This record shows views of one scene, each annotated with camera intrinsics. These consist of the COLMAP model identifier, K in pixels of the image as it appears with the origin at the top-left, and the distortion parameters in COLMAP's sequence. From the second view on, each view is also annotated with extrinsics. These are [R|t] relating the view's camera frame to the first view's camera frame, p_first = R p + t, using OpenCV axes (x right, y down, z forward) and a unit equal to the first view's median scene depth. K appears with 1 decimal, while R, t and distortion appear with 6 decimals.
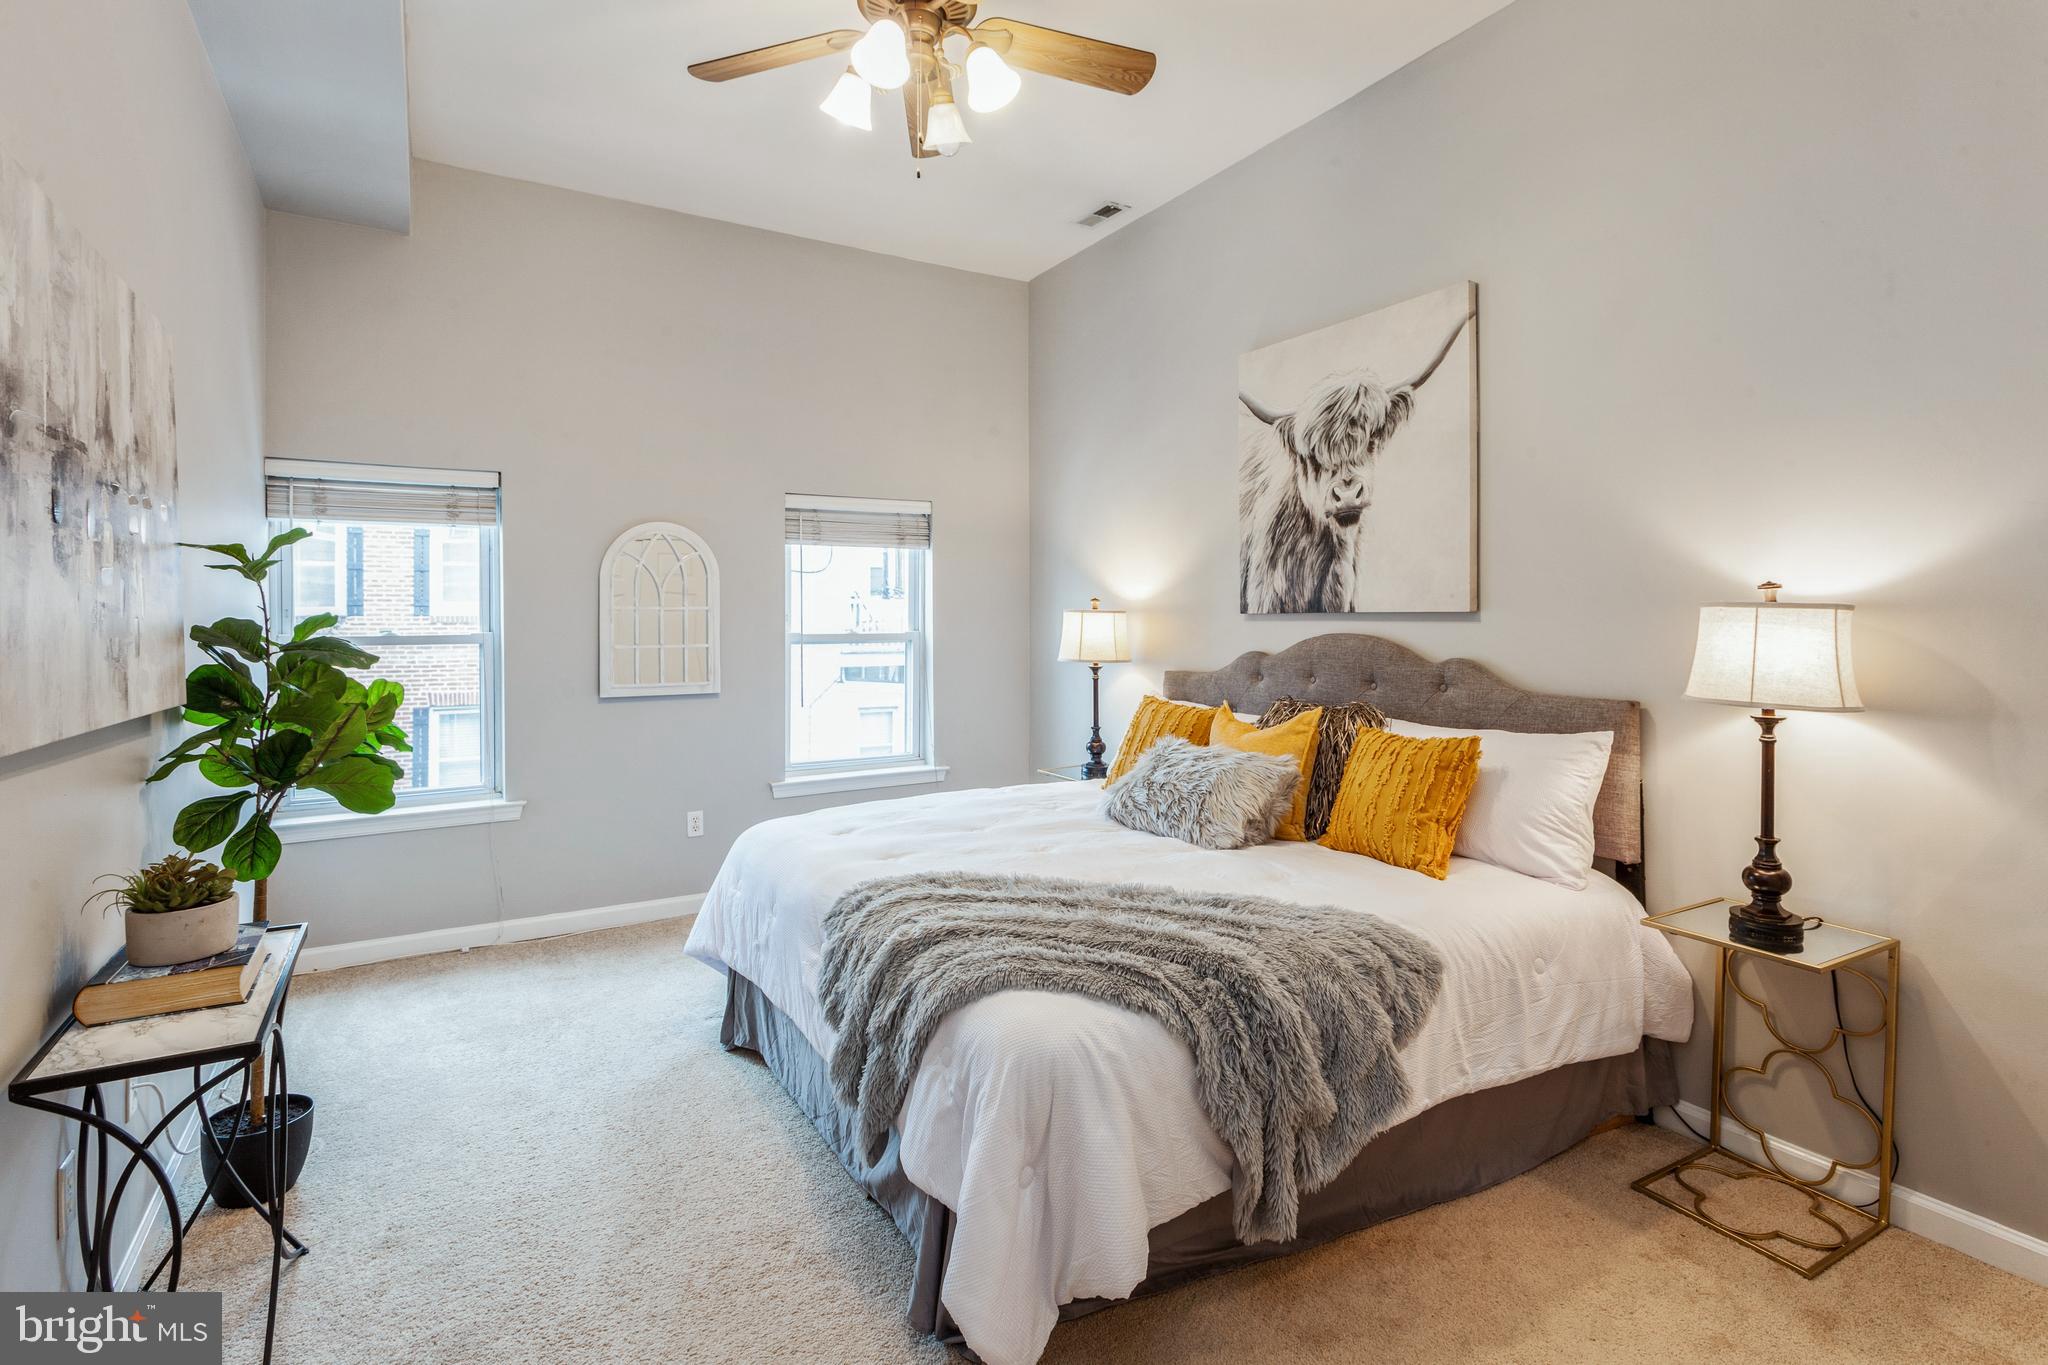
lens RADIAL K [[998.3, 0, 1039.0], [0, 998.3, 640.5], [0, 0, 1]] dist [-0.000730, 0.000288]
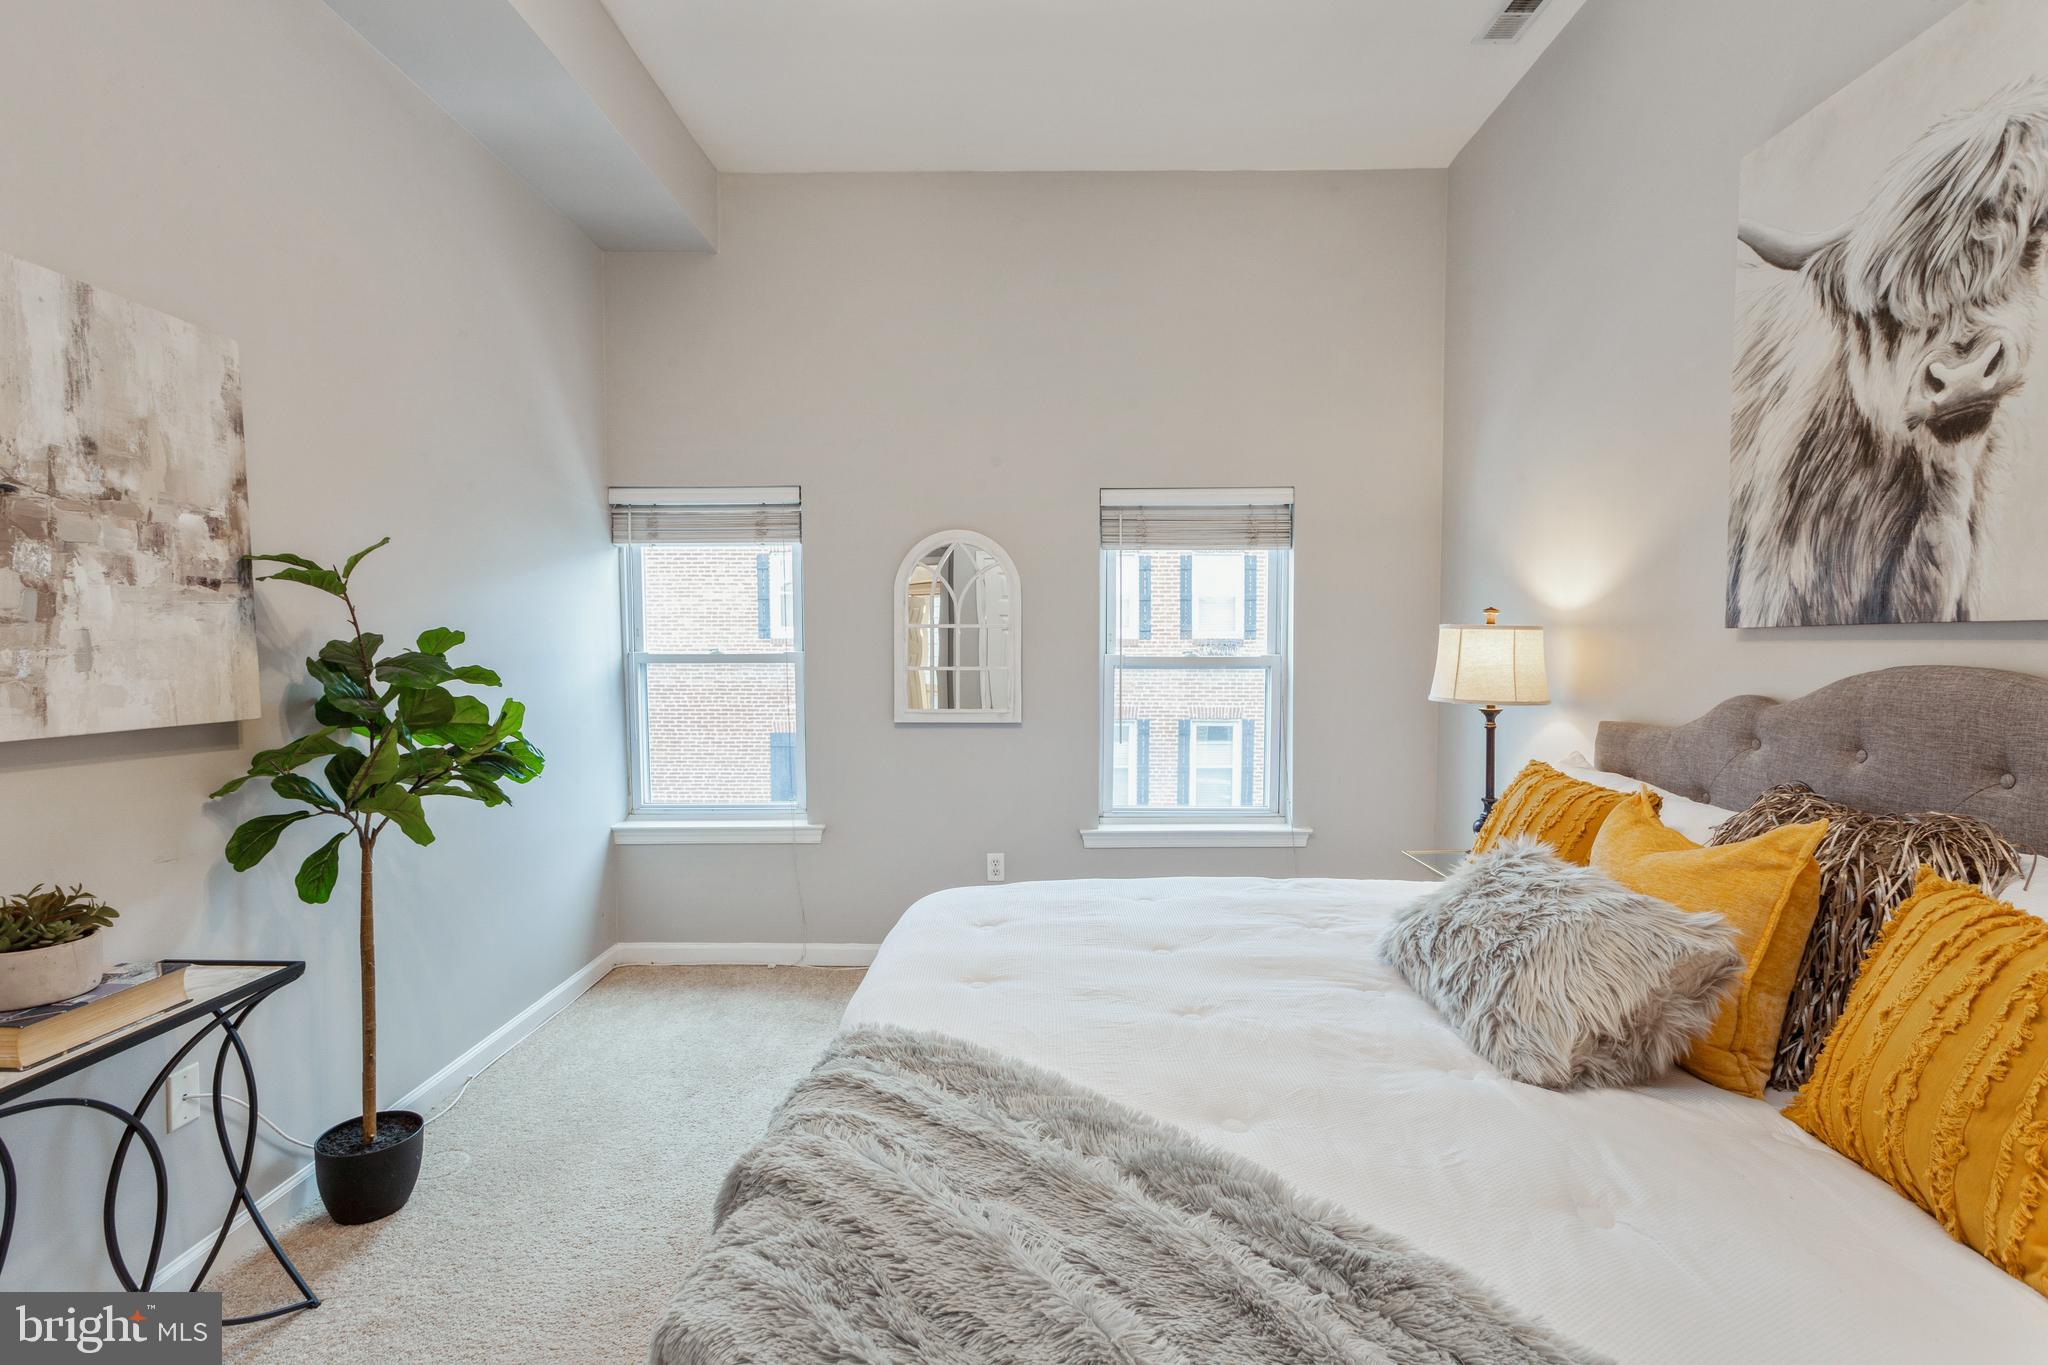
lens RADIAL K [[972.0, 0, 1031.0], [0, 972.0, 702.9], [0, 0, 1]] dist [0.002533, 0.000760]
pose [[0.844661, 0.035446, -0.534128, 0.184475], [-0.014116, 0.998933, 0.043968, -0.003595], [0.535116, -0.029599, 0.844260, 0.359963]]
